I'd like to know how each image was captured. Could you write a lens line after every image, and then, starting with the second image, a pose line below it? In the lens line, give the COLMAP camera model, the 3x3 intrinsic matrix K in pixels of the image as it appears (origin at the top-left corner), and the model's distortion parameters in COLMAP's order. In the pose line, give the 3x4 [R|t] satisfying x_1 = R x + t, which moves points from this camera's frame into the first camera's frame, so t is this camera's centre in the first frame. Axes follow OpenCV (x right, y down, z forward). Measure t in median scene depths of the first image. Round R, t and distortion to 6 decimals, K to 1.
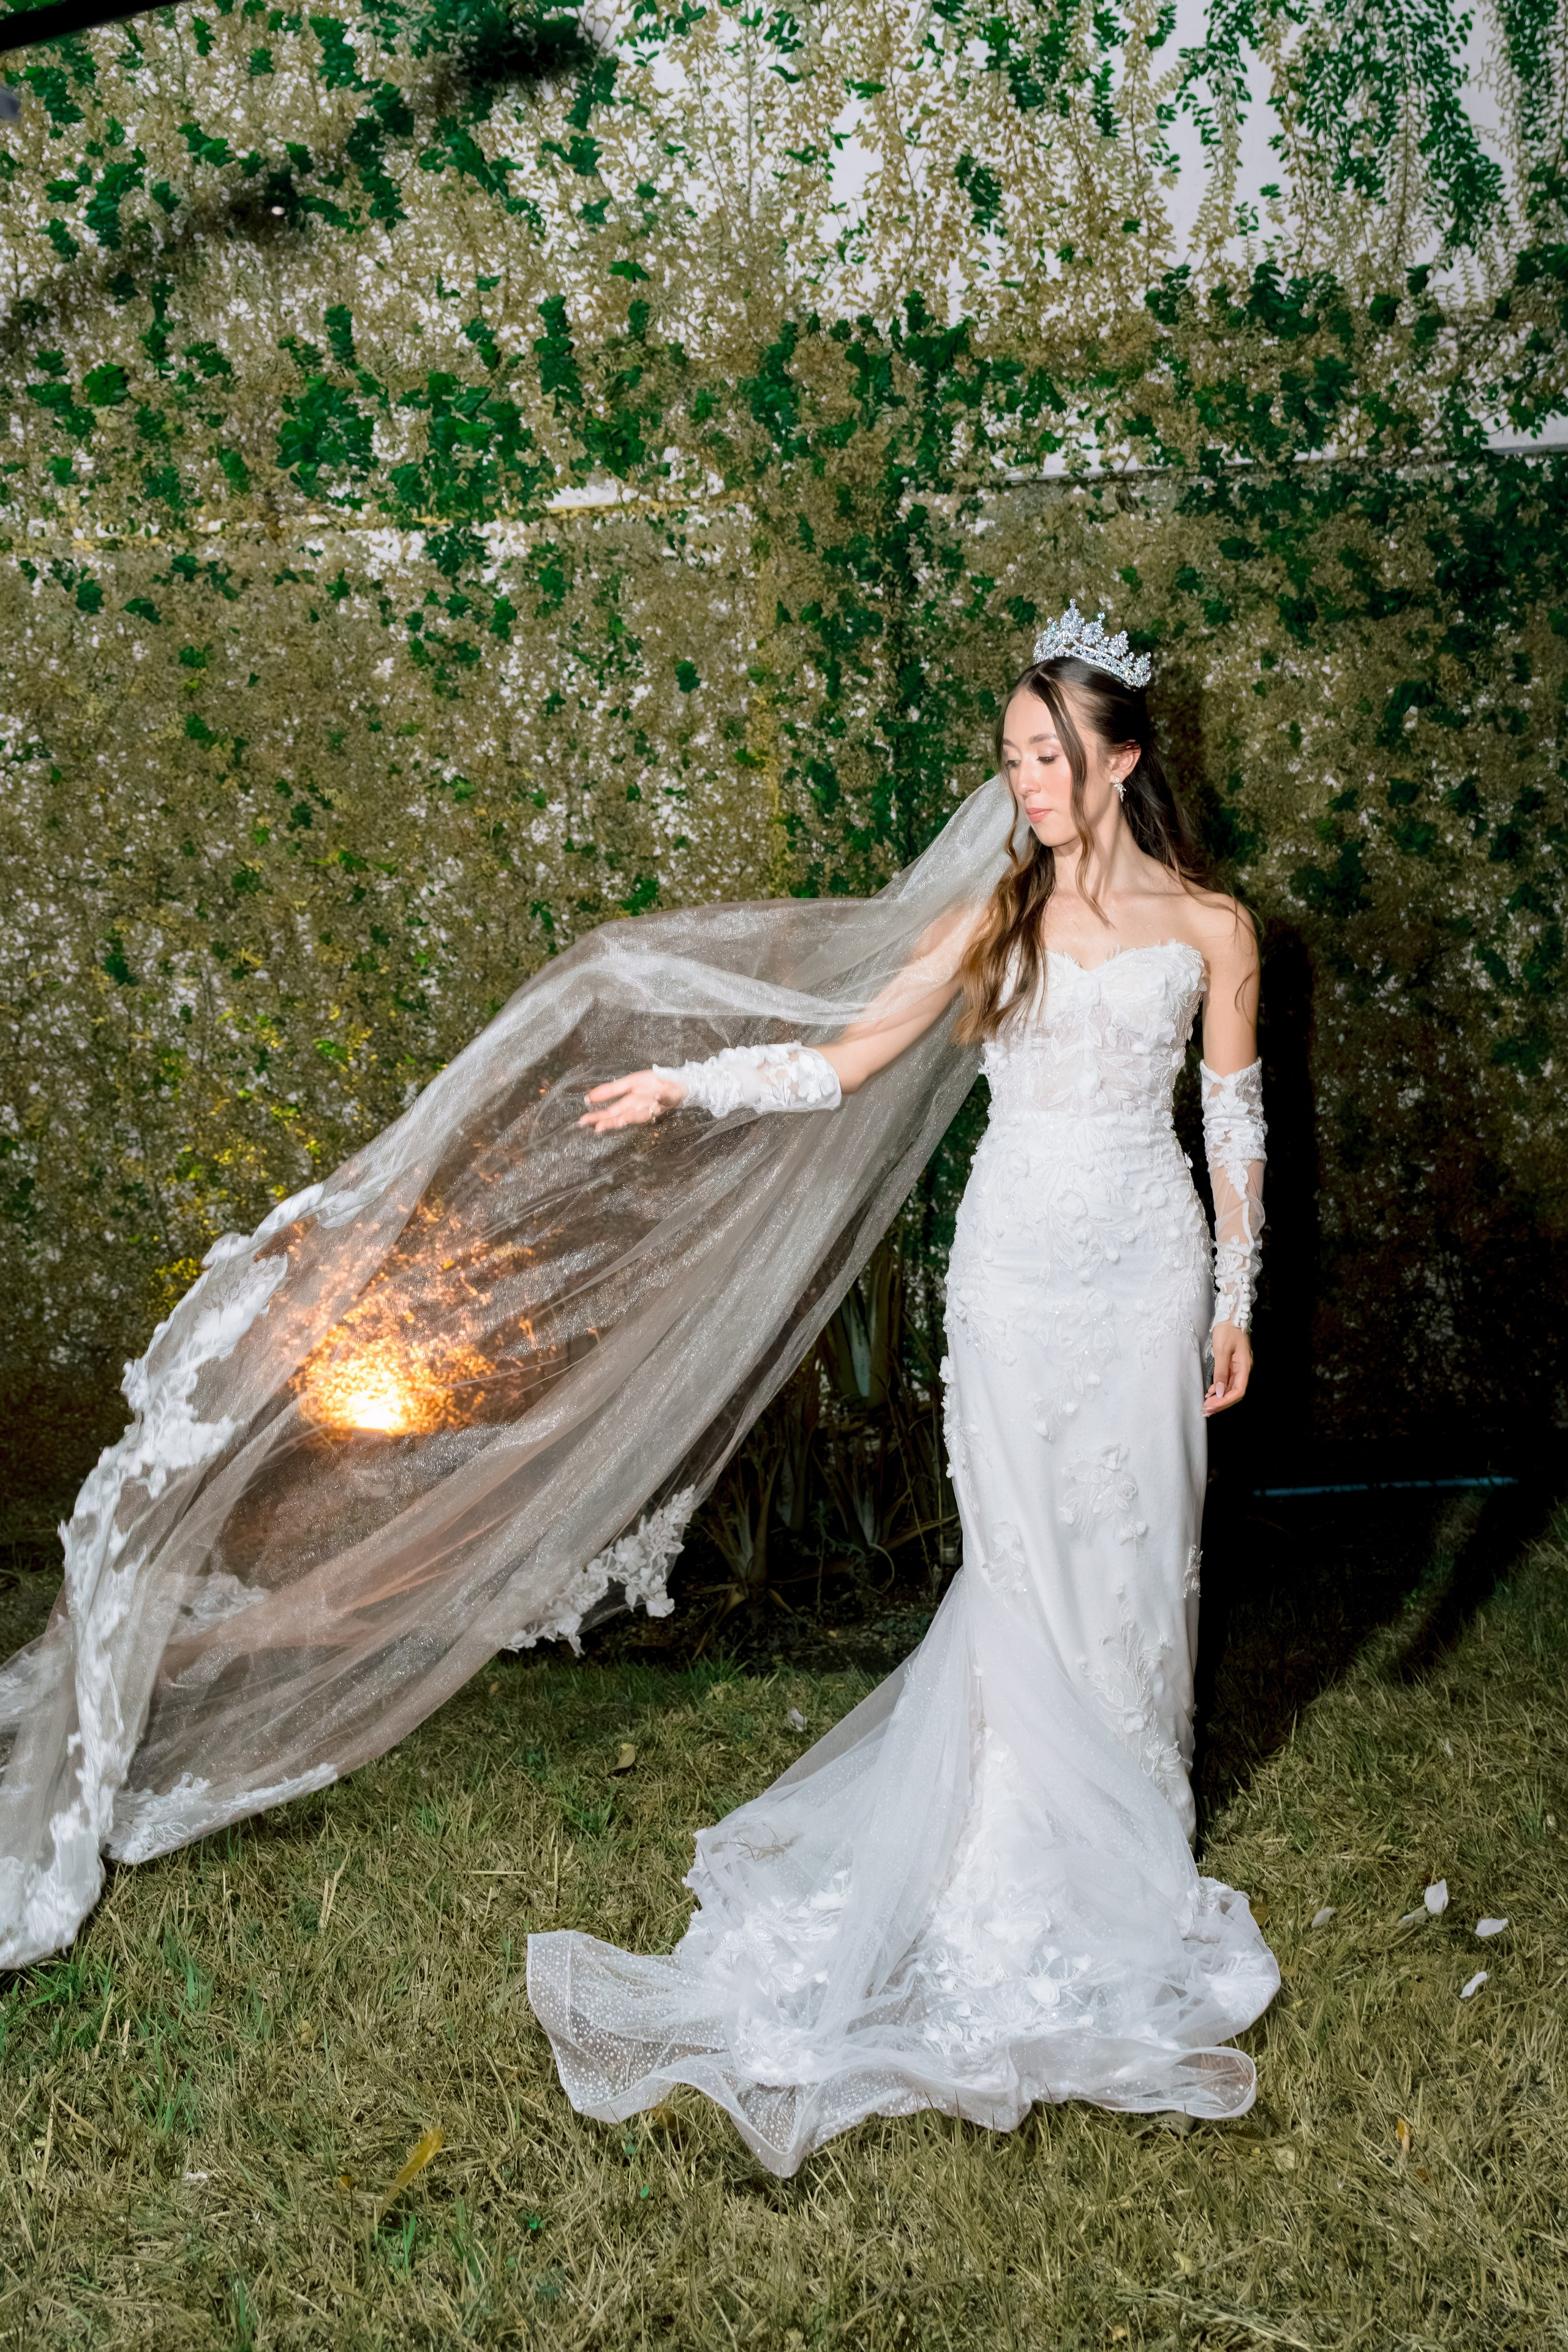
lens RADIAL K [[2289.3, 0, 797.0], [0, 2289.3, 1174.6], [0, 0, 1]] dist [-0.000558, 0.009568]
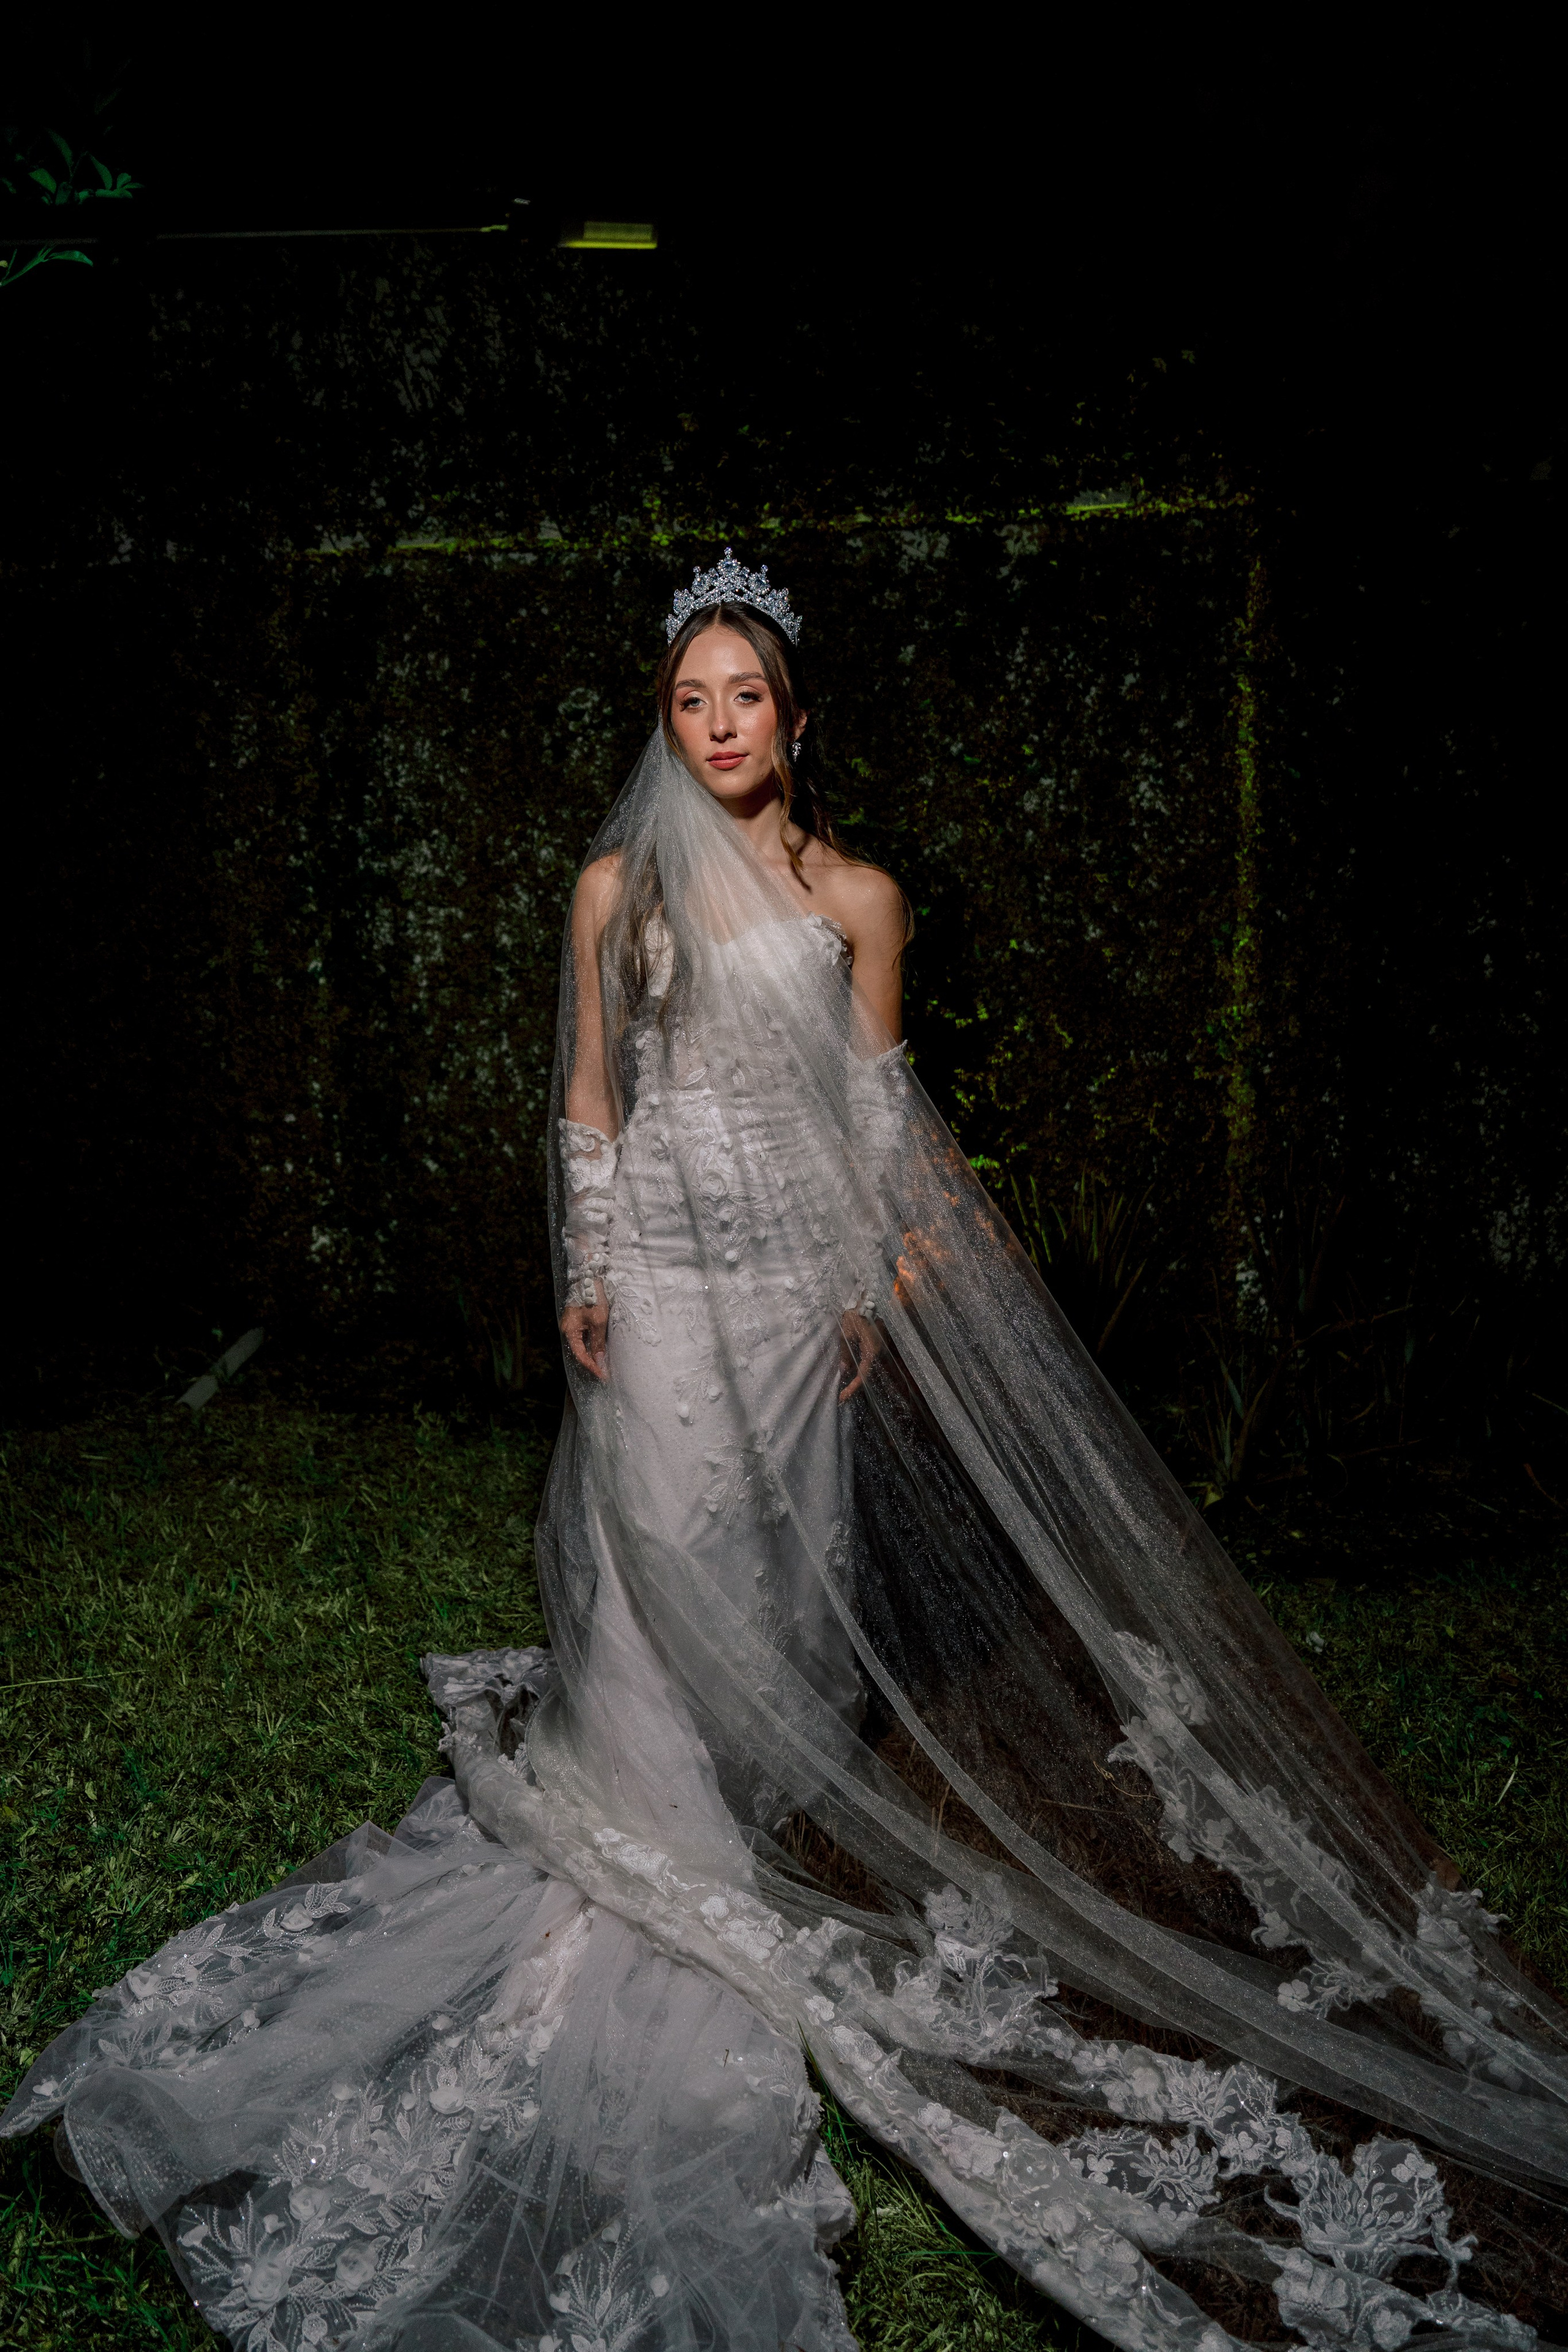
lens RADIAL K [[1568.7, 0, 786.2], [0, 1568.7, 1180.2], [0, 0, 1]] dist [-0.008320, 0.005108]
pose [[0.989988, 0.059862, -0.127828, -0.124597], [-0.050205, 0.995729, 0.077479, -0.015830], [0.131920, -0.070286, 0.988765, 0.195642]]
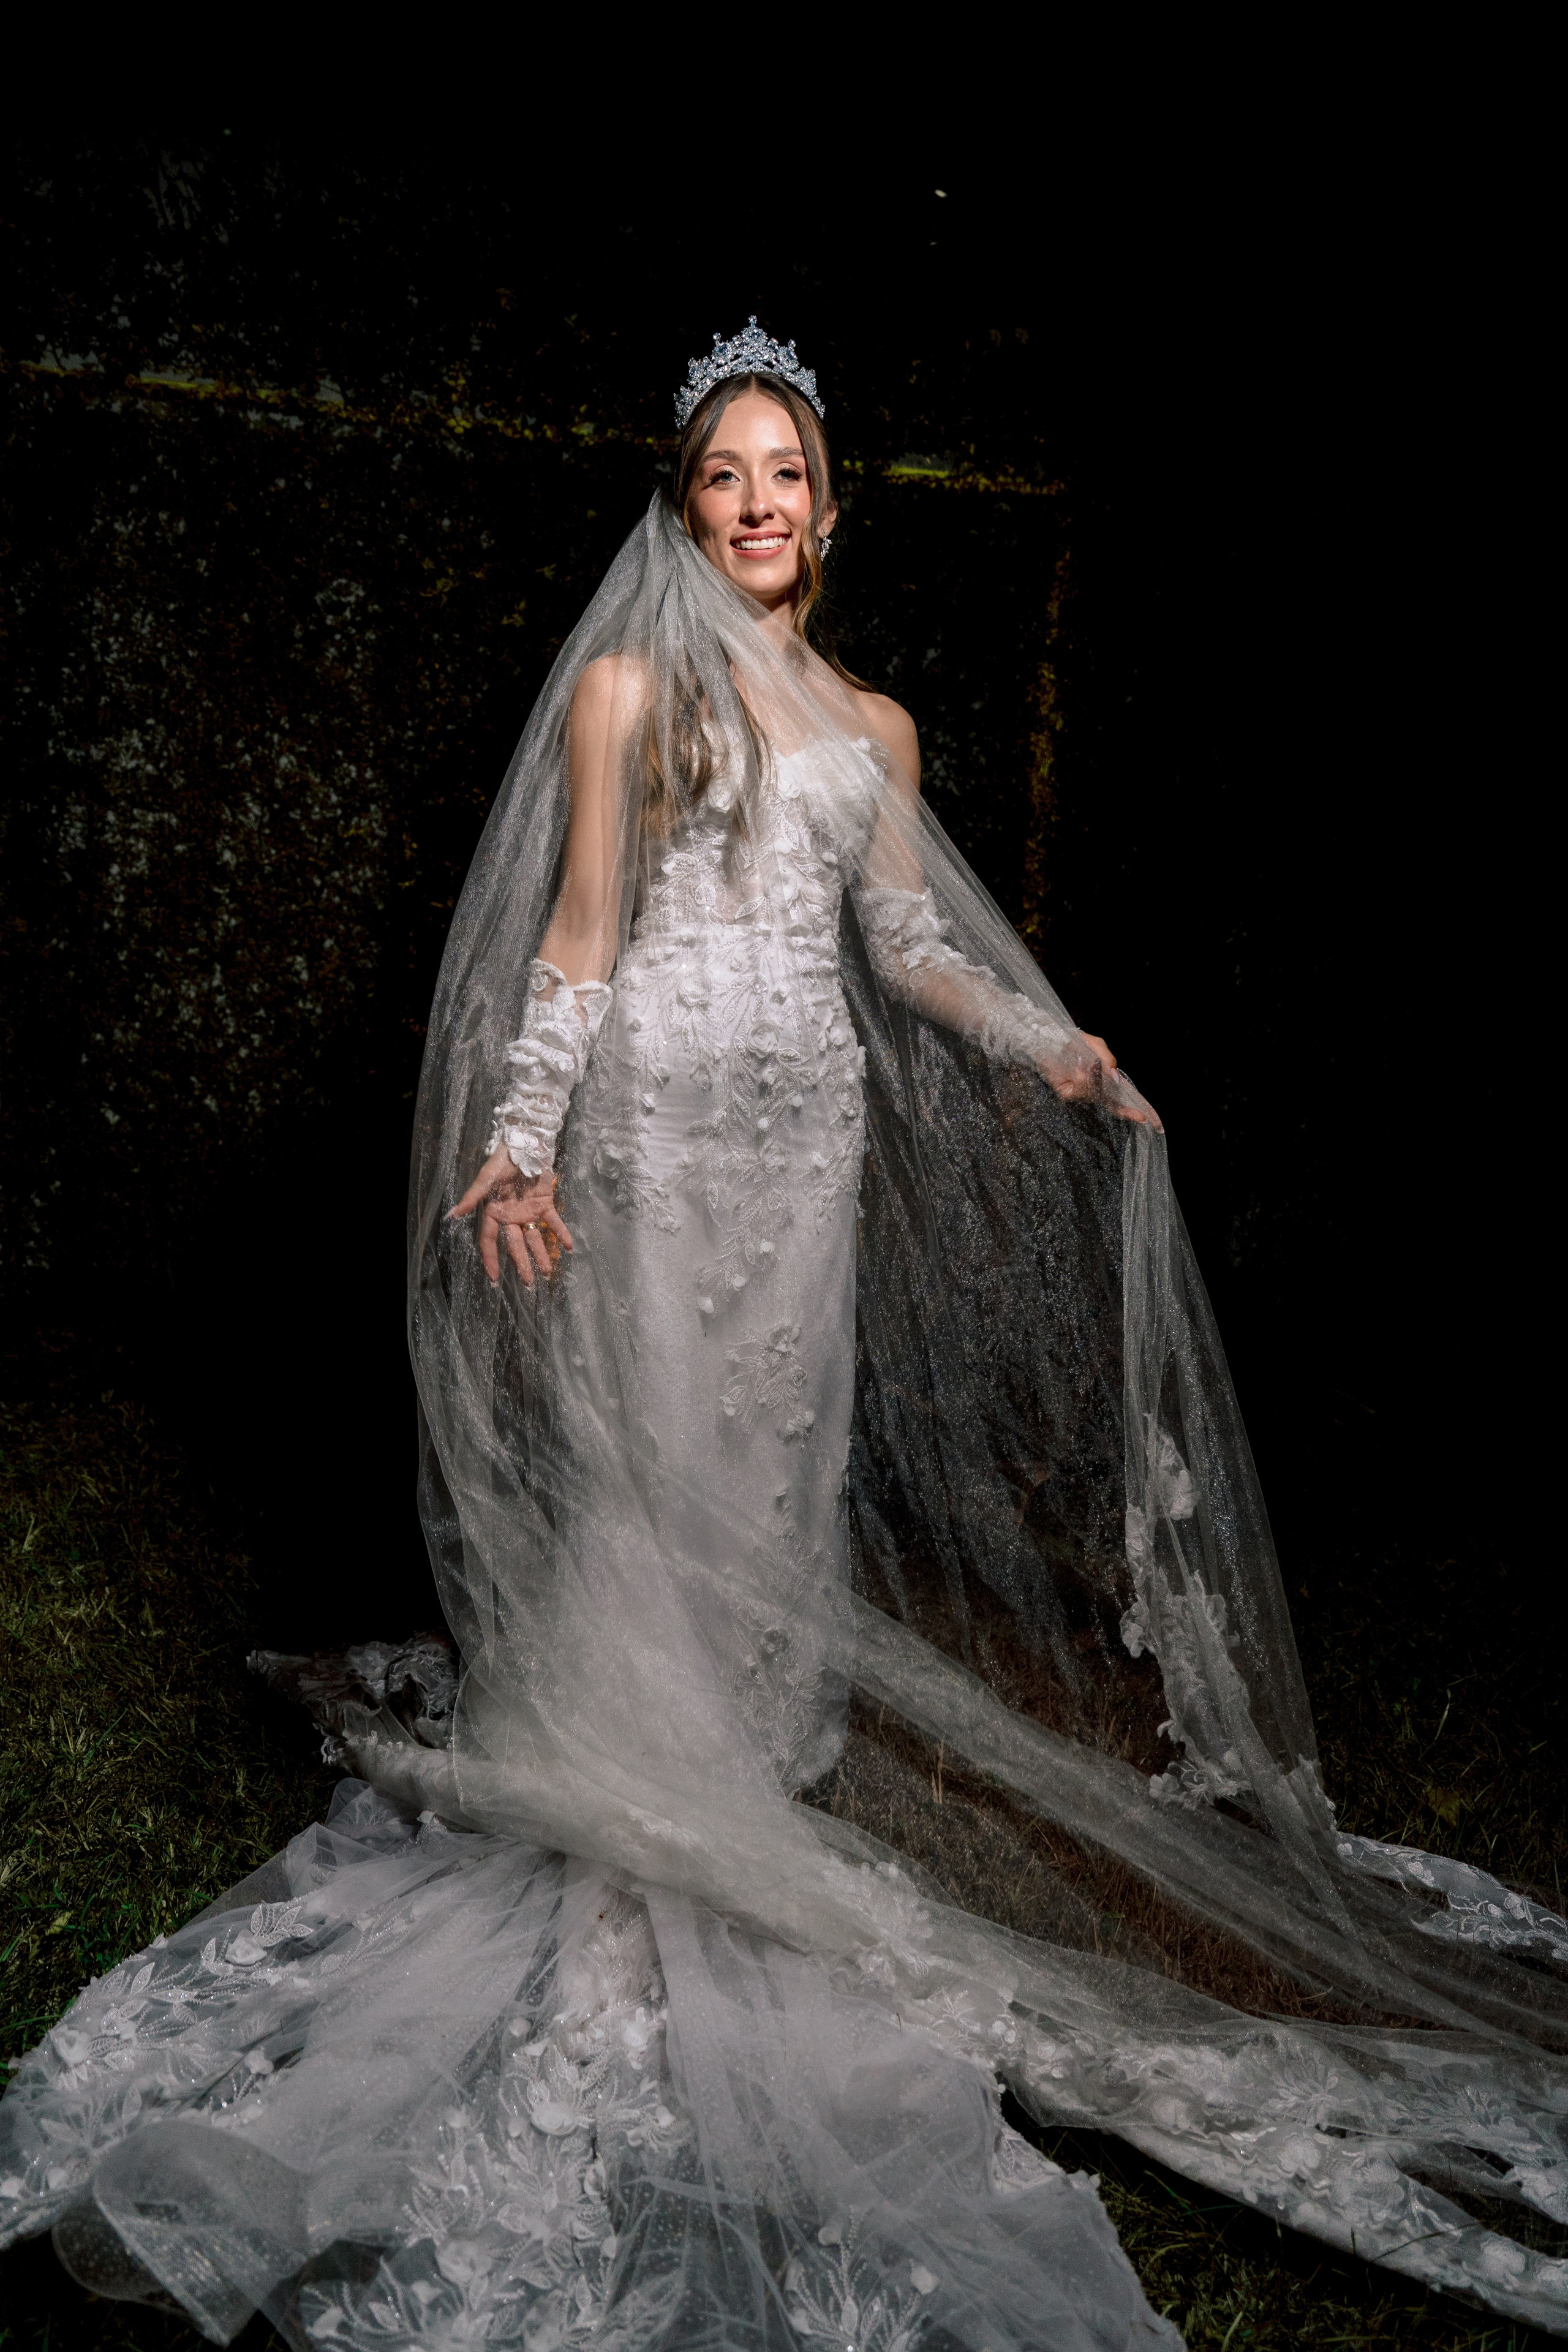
lens RADIAL K [[1635.7, 0, 785.4], [0, 1635.7, 1179.5], [0, 0, 1]] dist [-0.000864, -0.002856]
pose [[0.979878, 0.099624, 0.172957, -0.253572], [-0.103498, 0.994538, 0.013503, 0.040226], [-0.170667, -0.031132, 0.984837, 0.225073]]
